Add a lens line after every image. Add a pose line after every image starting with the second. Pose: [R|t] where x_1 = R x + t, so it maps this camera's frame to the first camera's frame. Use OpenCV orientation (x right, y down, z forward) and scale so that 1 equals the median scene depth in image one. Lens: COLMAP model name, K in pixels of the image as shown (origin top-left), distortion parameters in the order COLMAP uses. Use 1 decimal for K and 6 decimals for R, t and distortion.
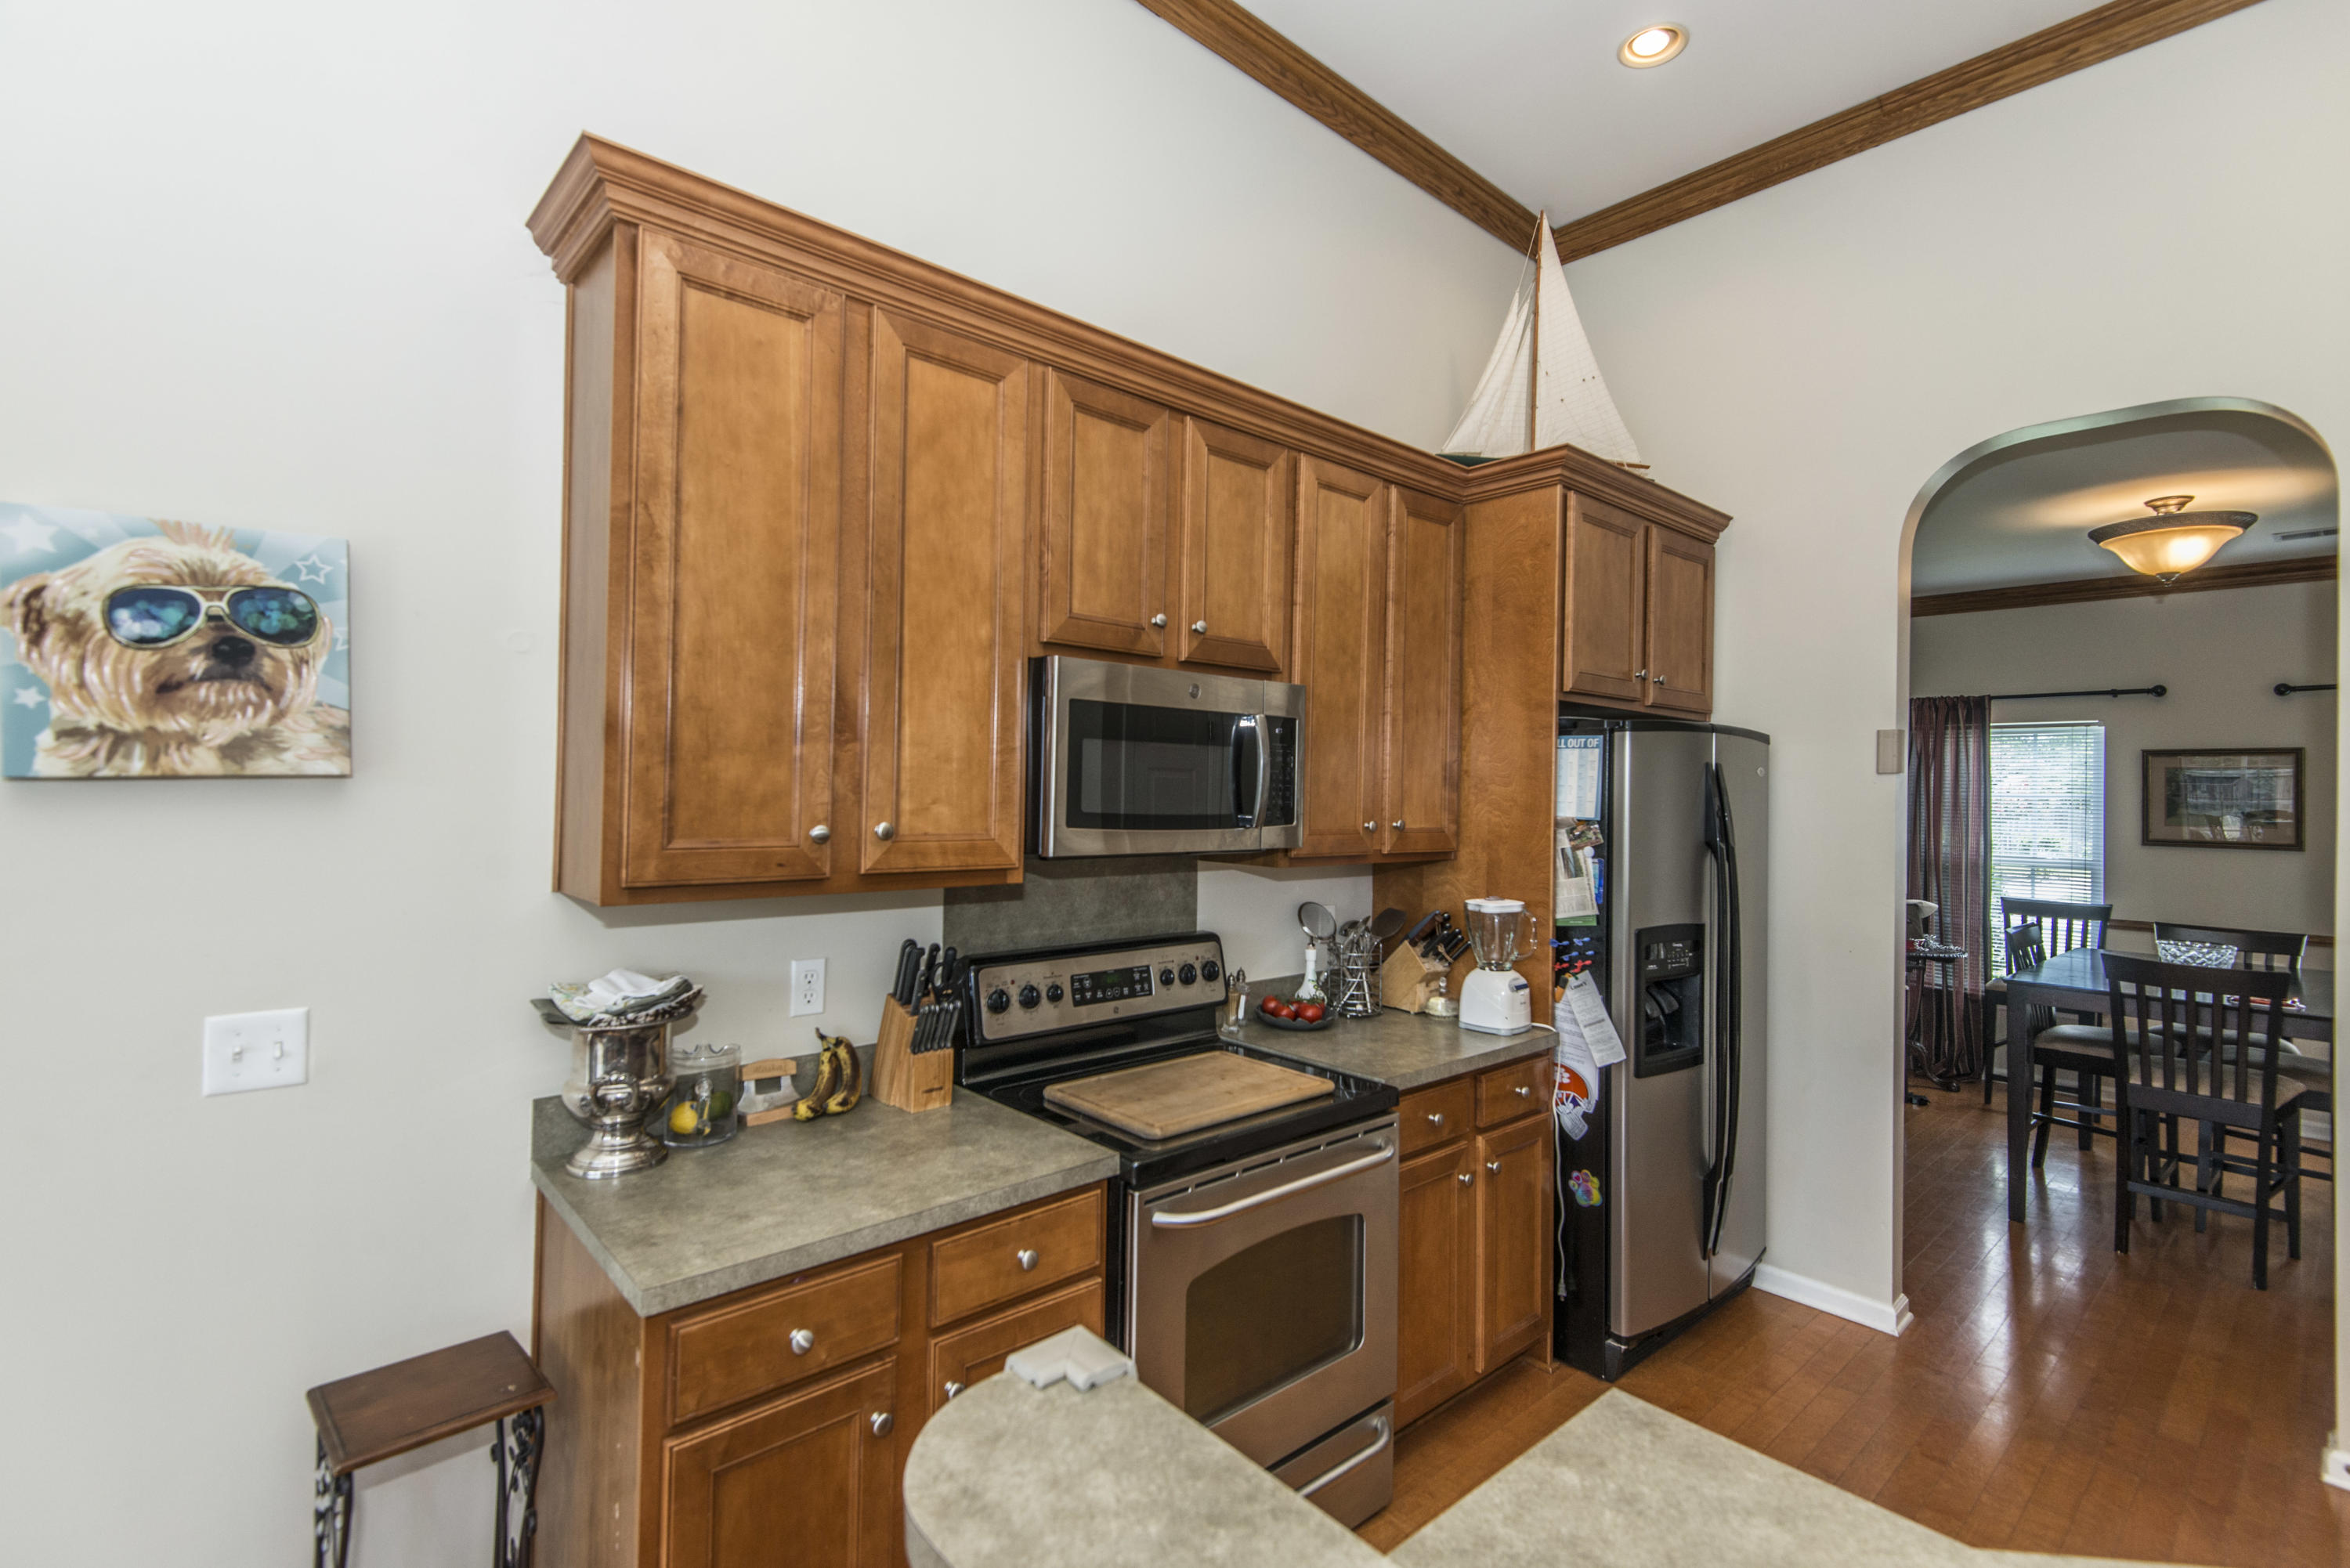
lens RADIAL K [[1071.4, 0, 1168.2], [0, 1071.4, 773.6], [0, 0, 1]] dist [0.023993, -0.008598]
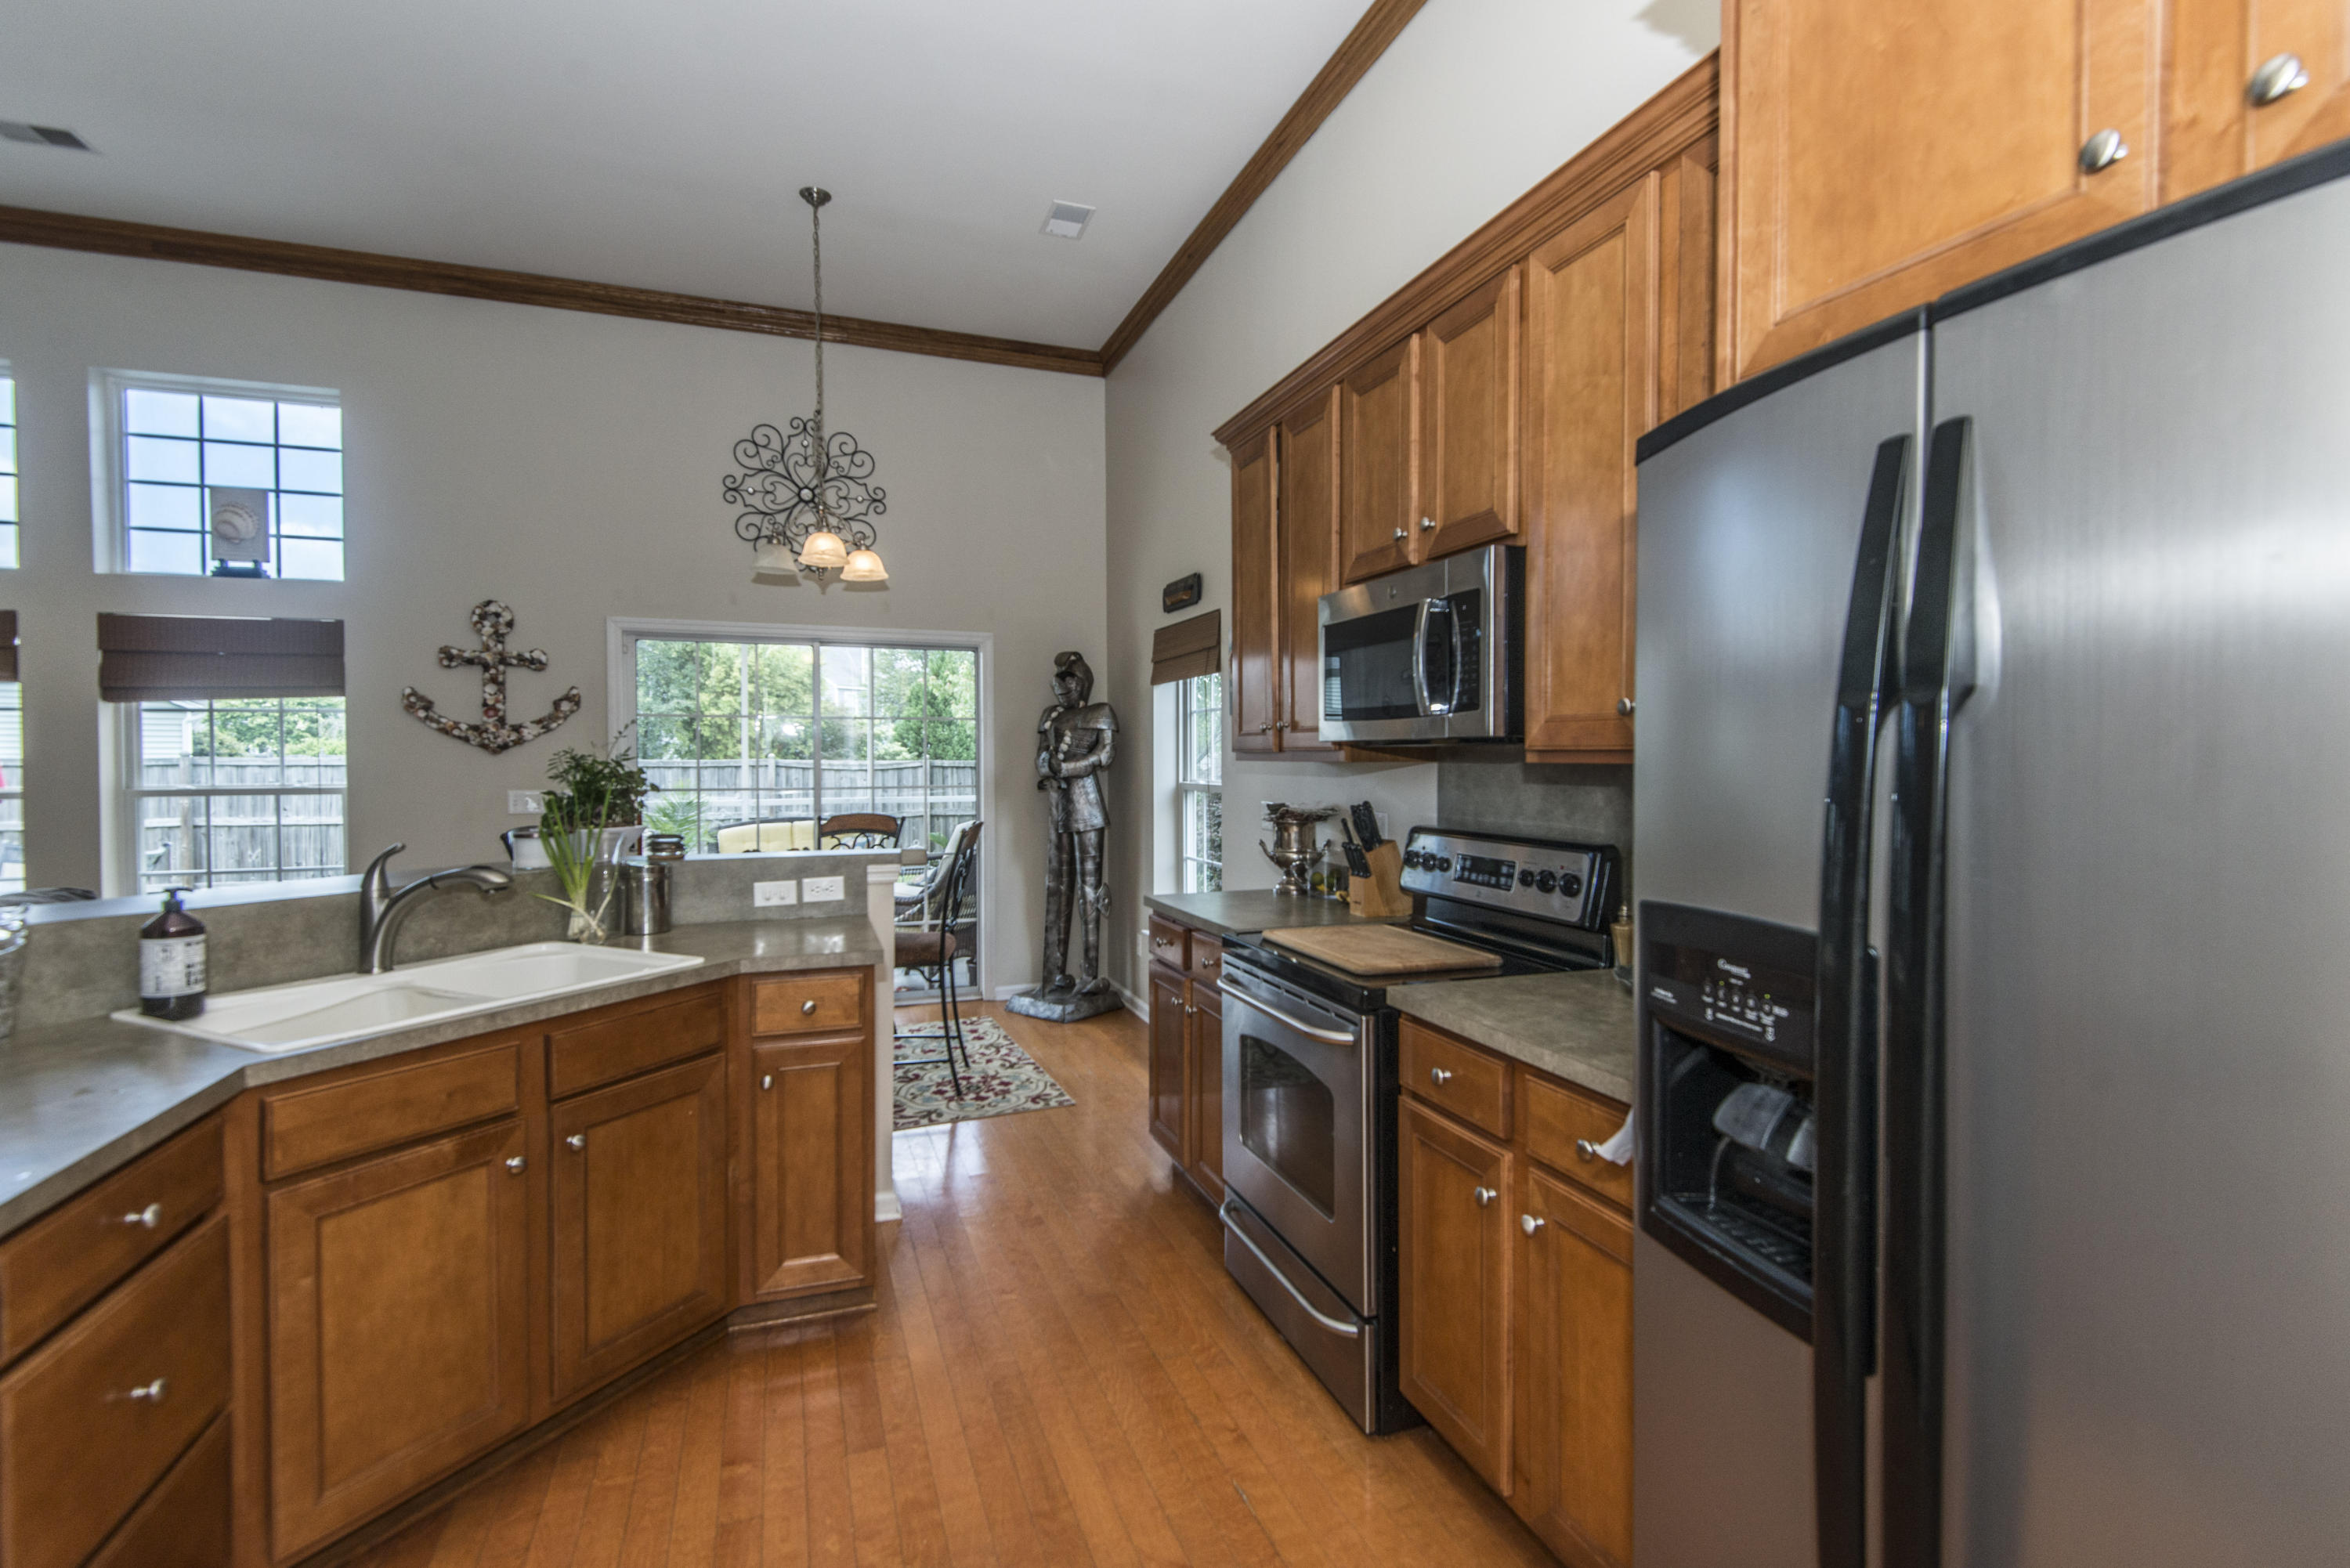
lens RADIAL K [[1071.4, 0, 1190.6], [0, 1071.4, 776.0], [0, 0, 1]] dist [0.023993, -0.008598]
pose [[-0.367469, 0.000739, -0.930035, 1.679626], [0.005583, 0.999983, -0.001412, 0.166919], [0.930019, -0.005711, -0.367467, 1.812874]]
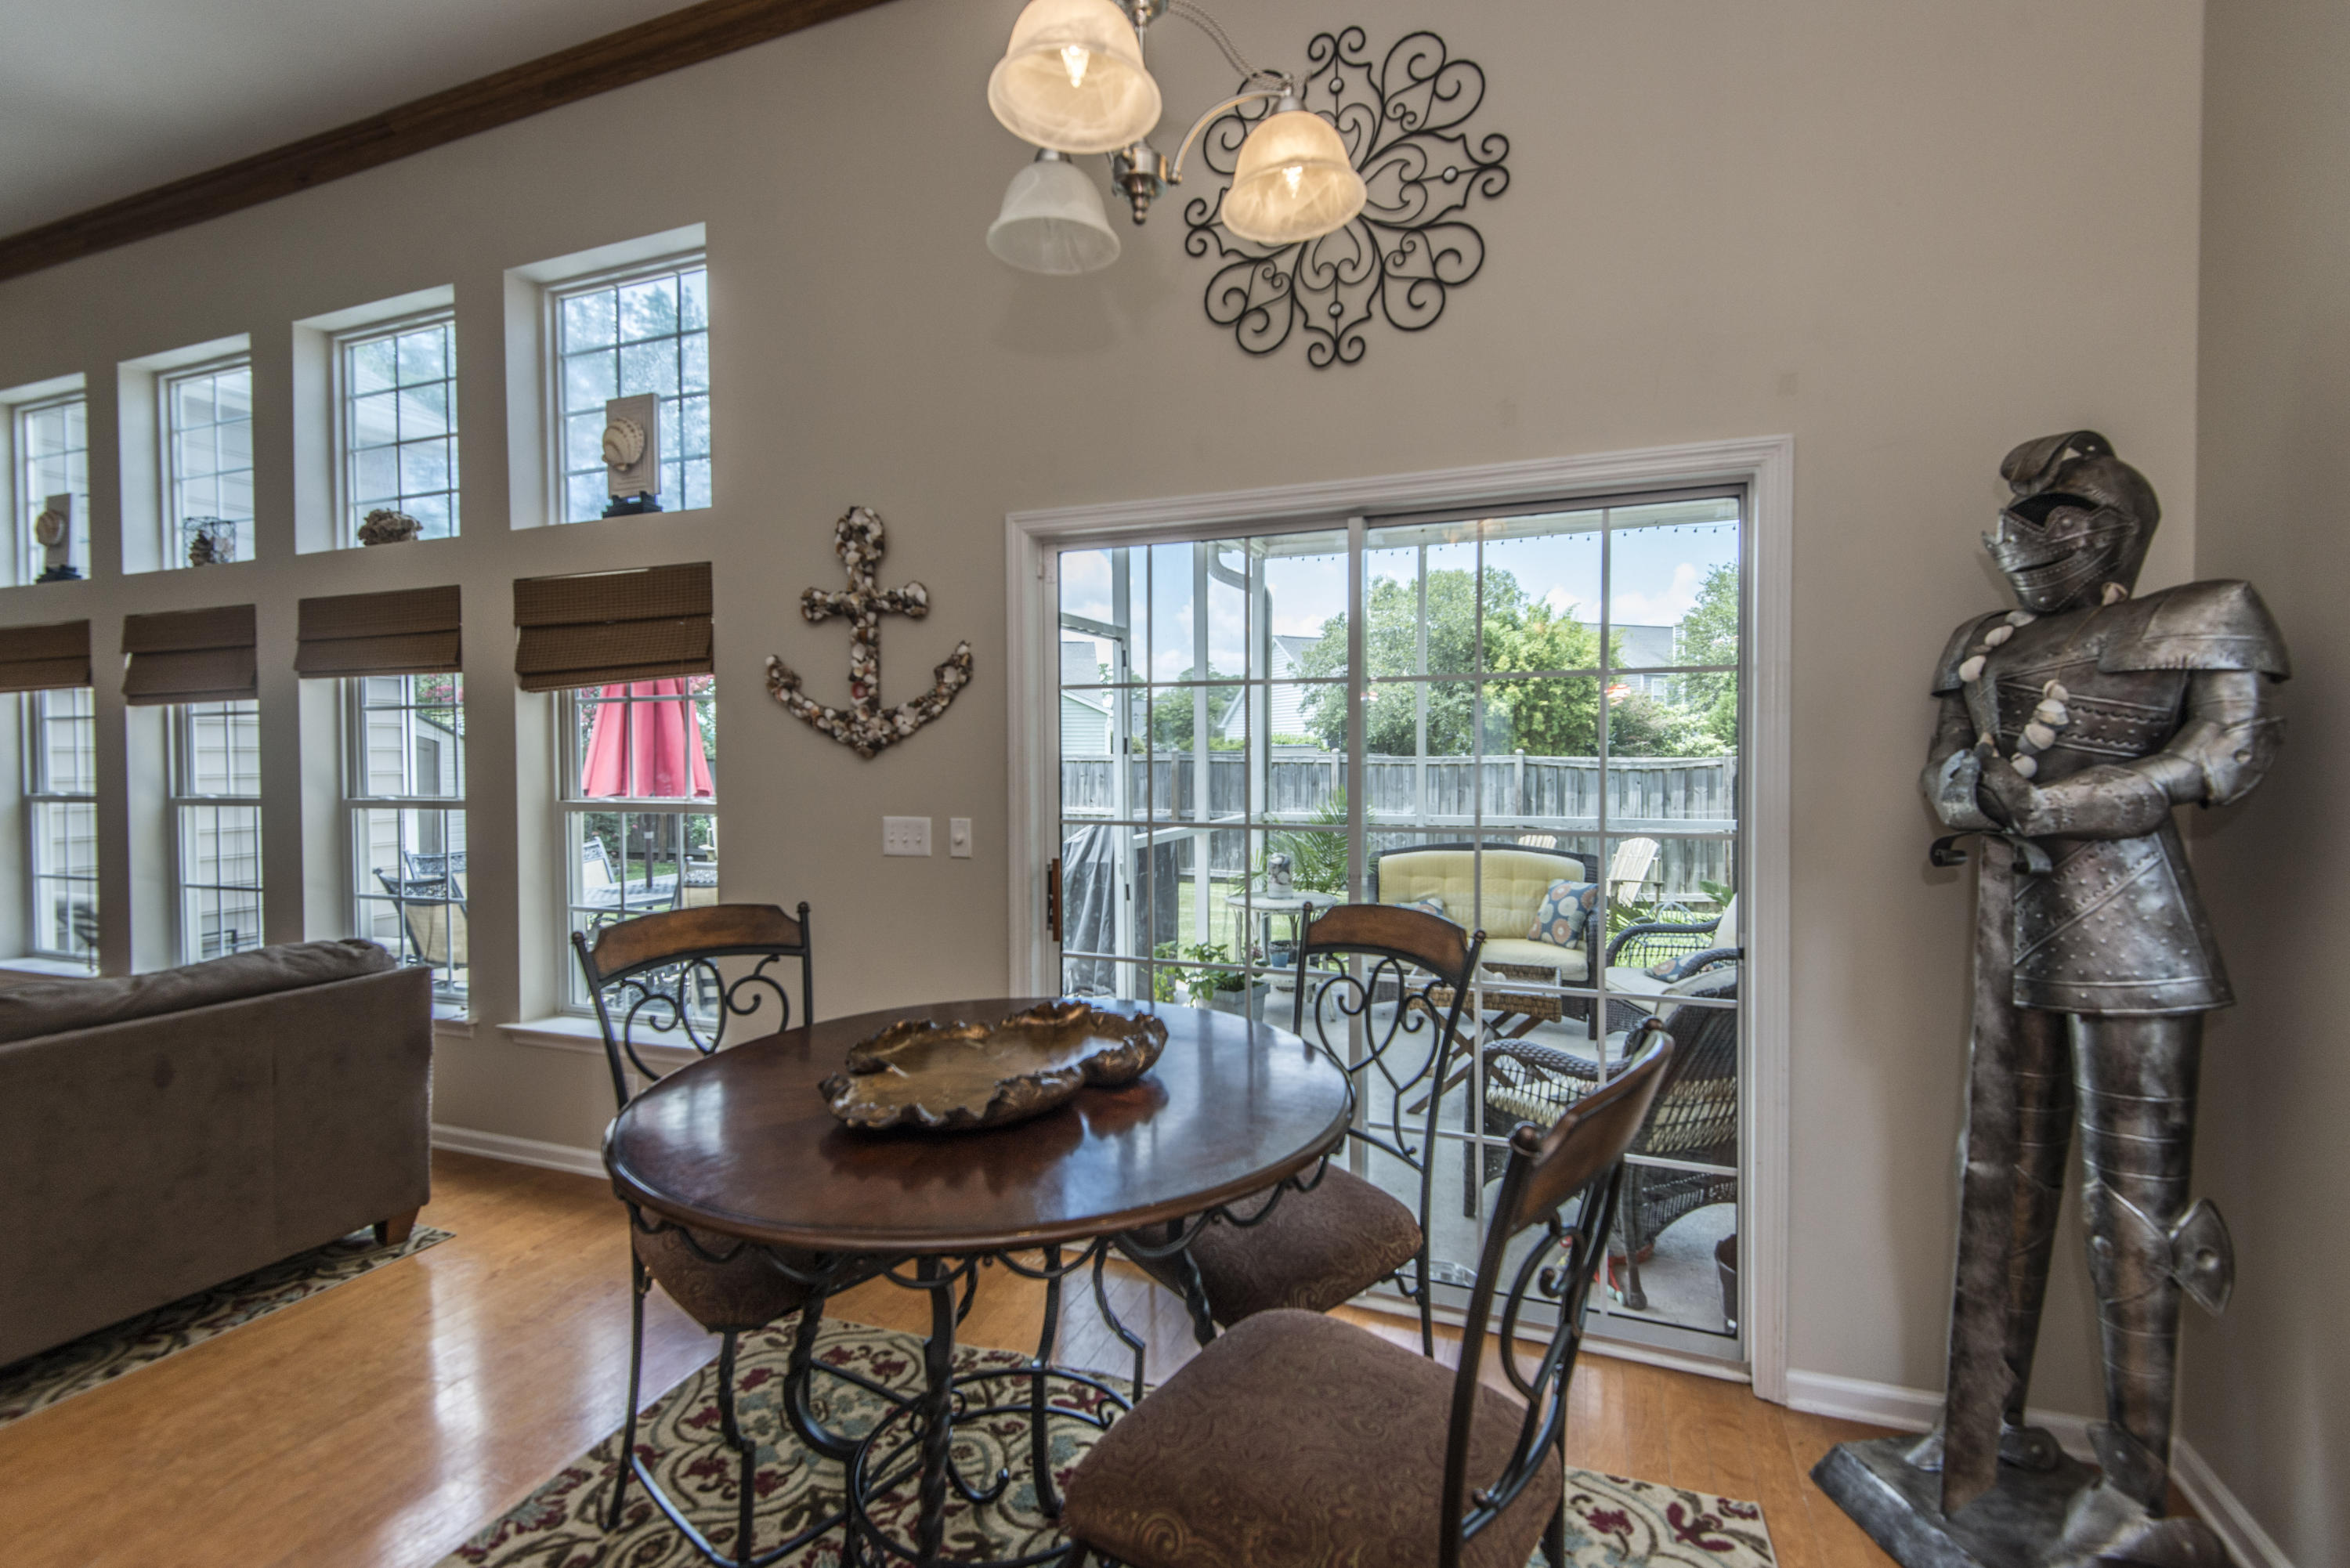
lens RADIAL K [[1071.4, 0, 1166.1], [0, 1071.4, 779.4], [0, 0, 1]] dist [0.023993, -0.008598]
pose [[-0.900618, -0.002455, -0.434604, -0.216256], [-0.006541, 0.999947, 0.007906, 0.104810], [0.434562, 0.009963, -0.900587, 0.711087]]
